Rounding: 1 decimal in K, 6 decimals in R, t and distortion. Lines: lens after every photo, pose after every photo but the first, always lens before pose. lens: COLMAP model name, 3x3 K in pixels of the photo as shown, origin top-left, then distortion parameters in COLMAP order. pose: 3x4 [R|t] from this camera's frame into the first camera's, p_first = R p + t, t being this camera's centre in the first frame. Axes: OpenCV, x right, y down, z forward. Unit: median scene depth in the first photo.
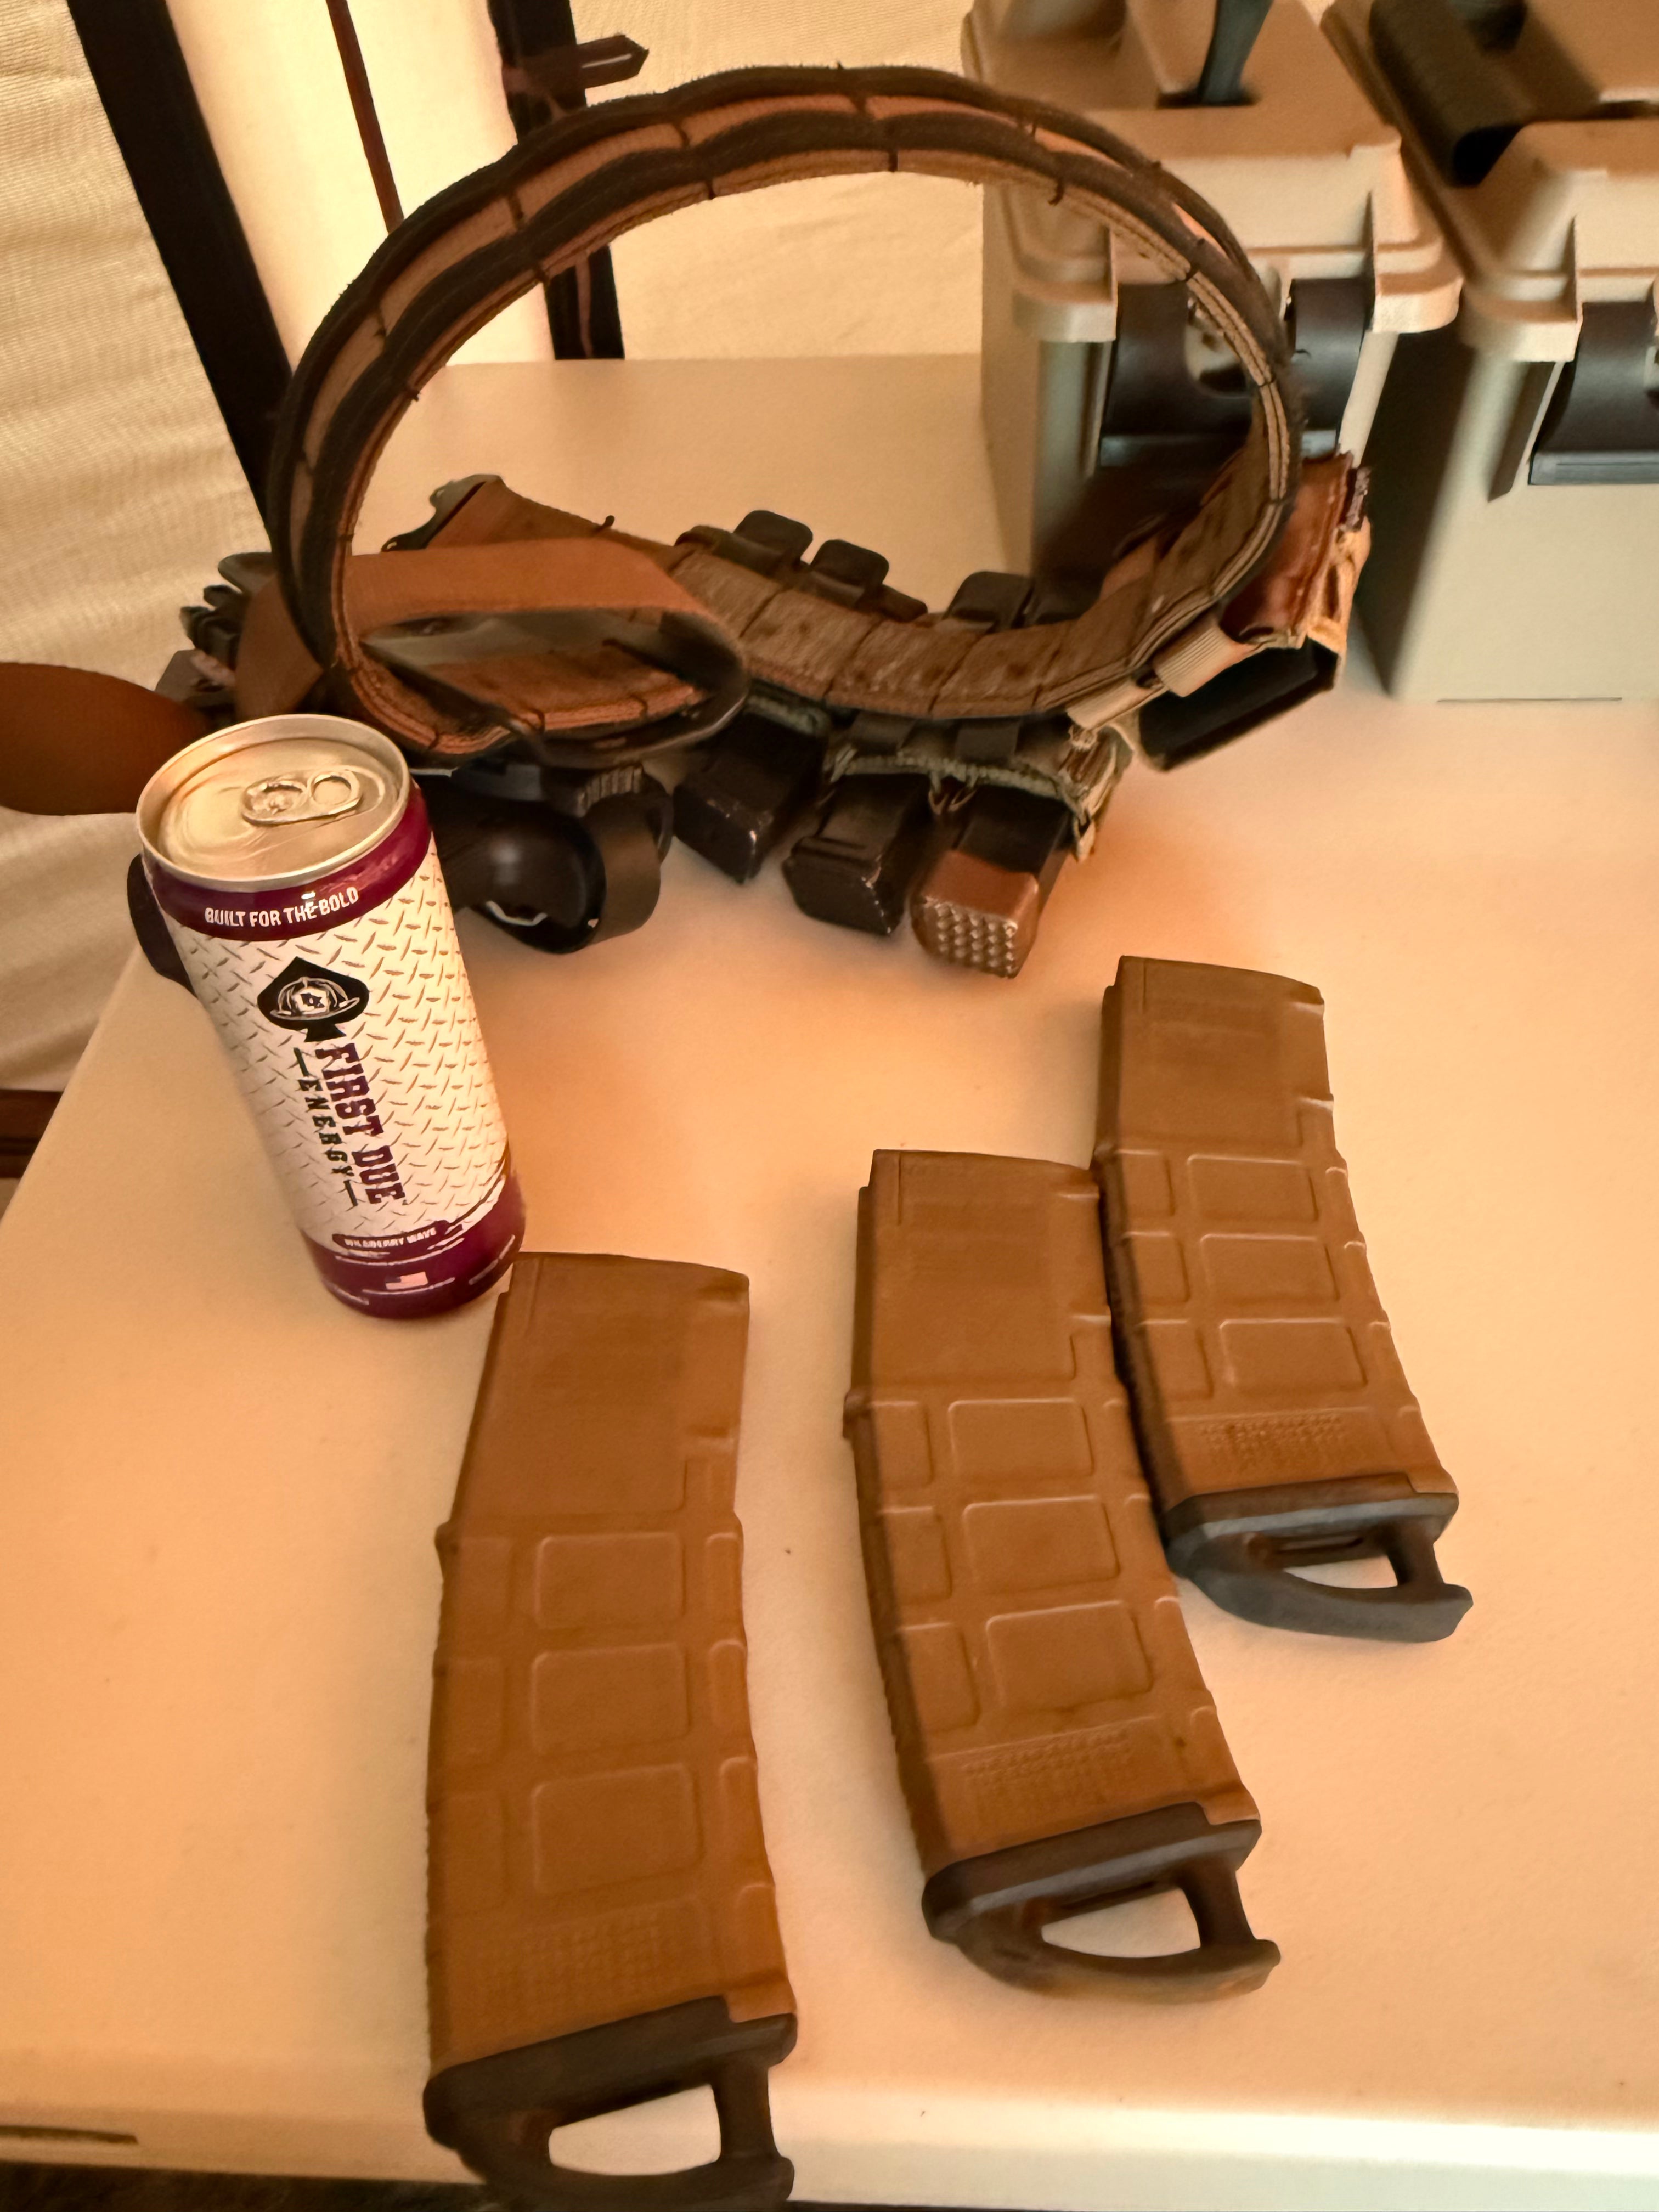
lens RADIAL K [[1606.6, 0, 829.5], [0, 1606.6, 1106.0], [0, 0, 1]] dist [0.034902, -0.066044]
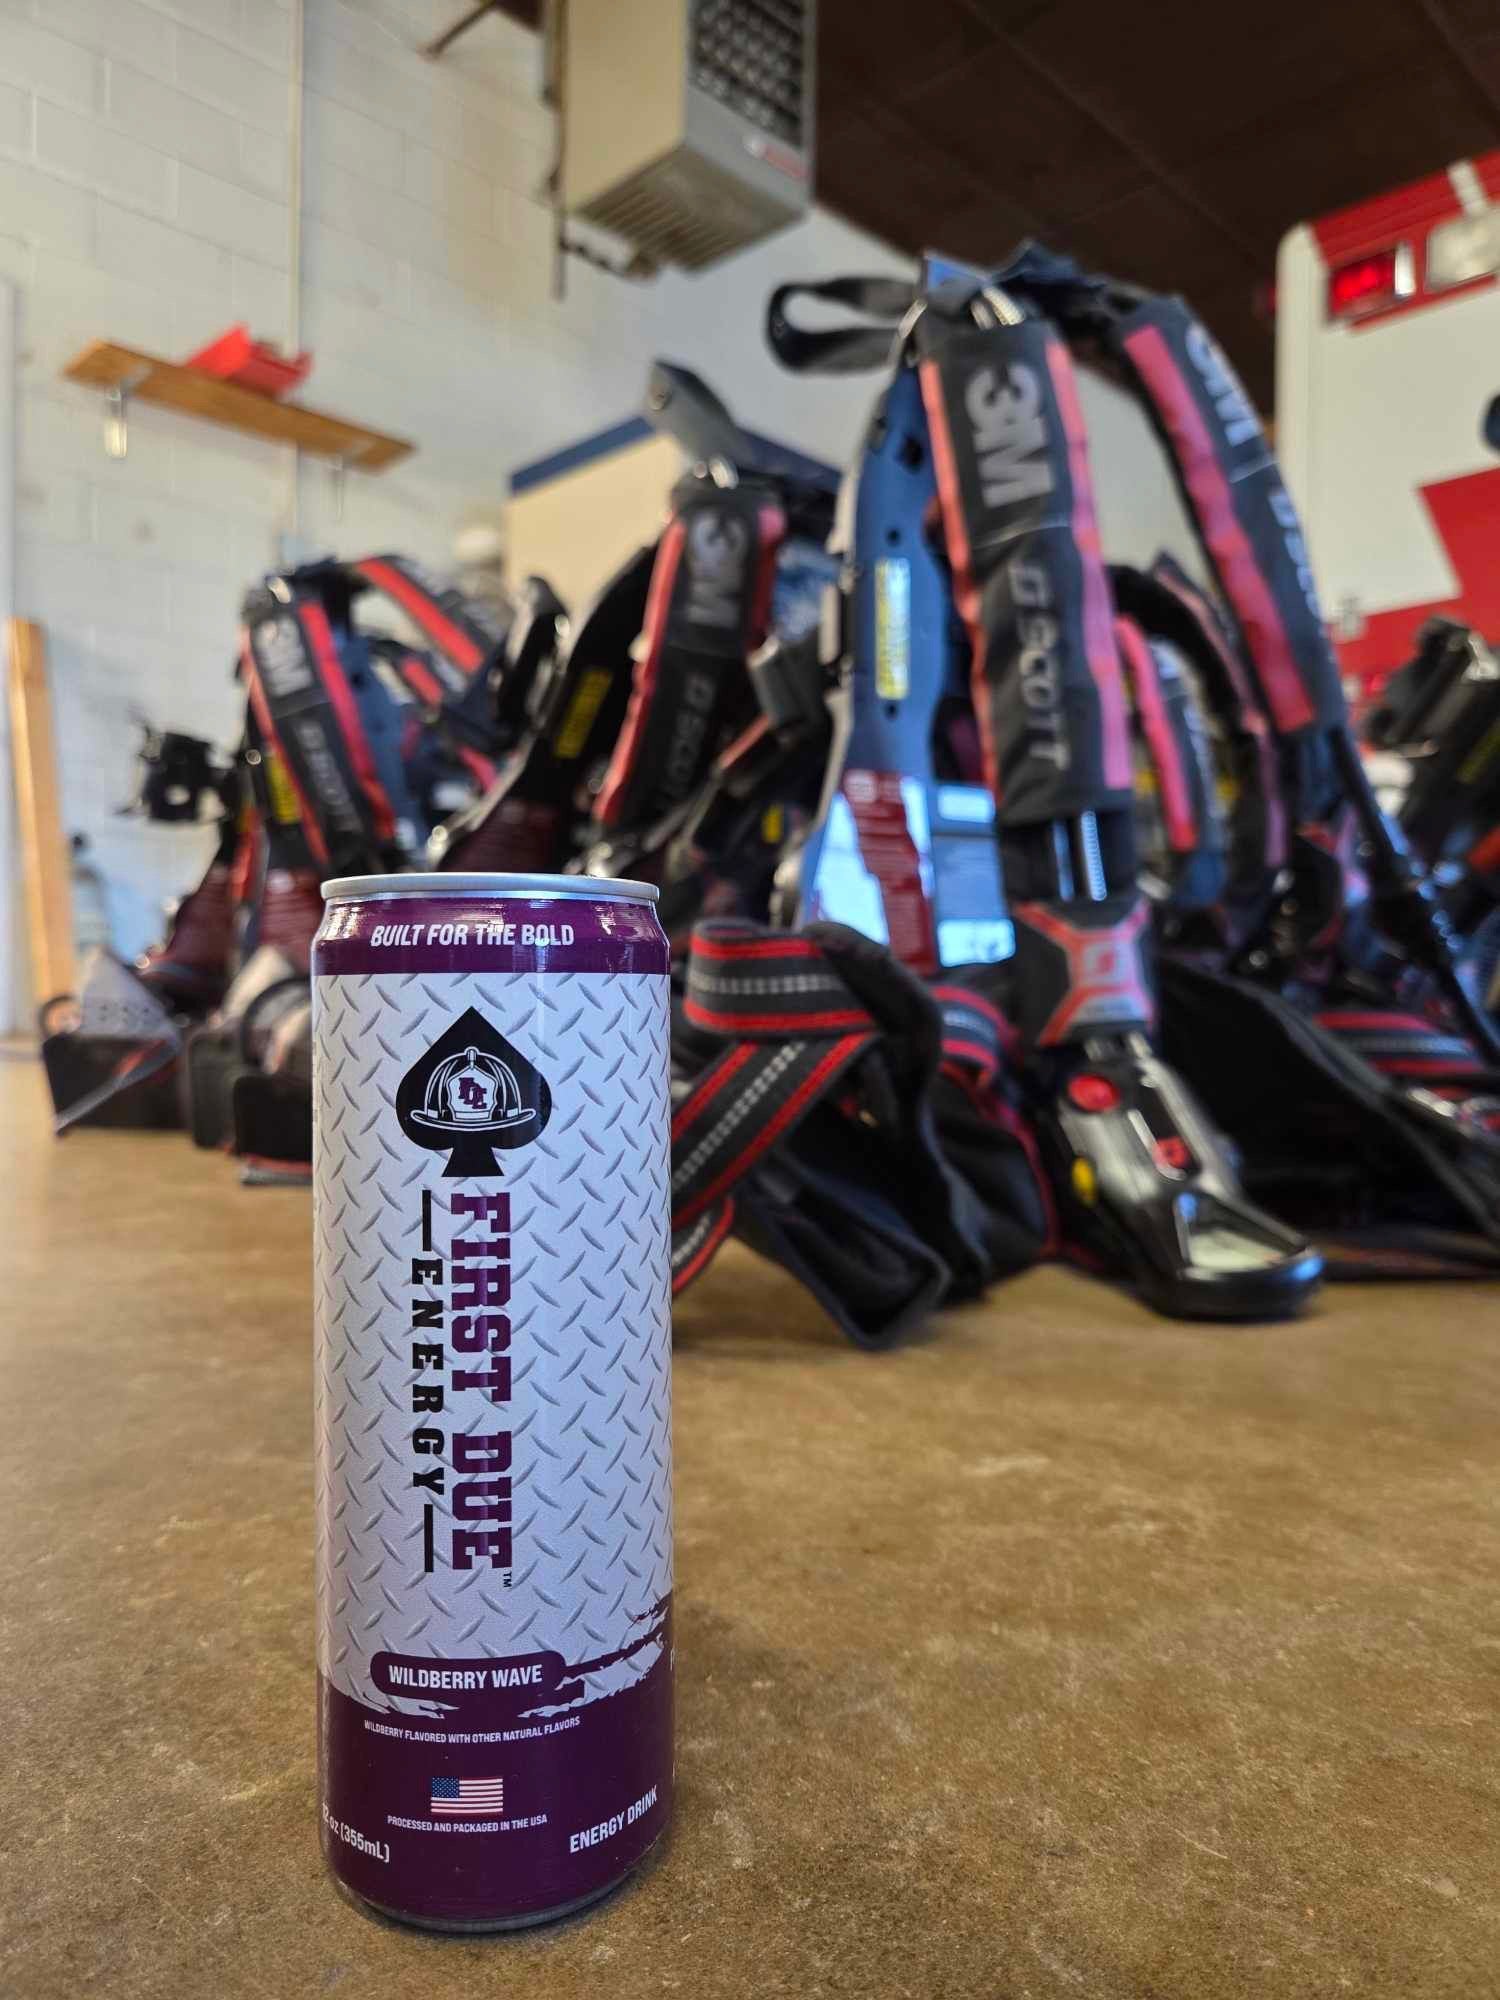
lens RADIAL K [[1452.6, 0, 750.0], [0, 1452.6, 1000.0], [0, 0, 1]] dist [0.034902, -0.066044]
pose [[0.990812, 0.001893, -0.135232, -0.110280], [-0.102829, 0.660031, -0.744168, 0.339399], [0.087848, 0.751236, 0.654161, 0.533248]]
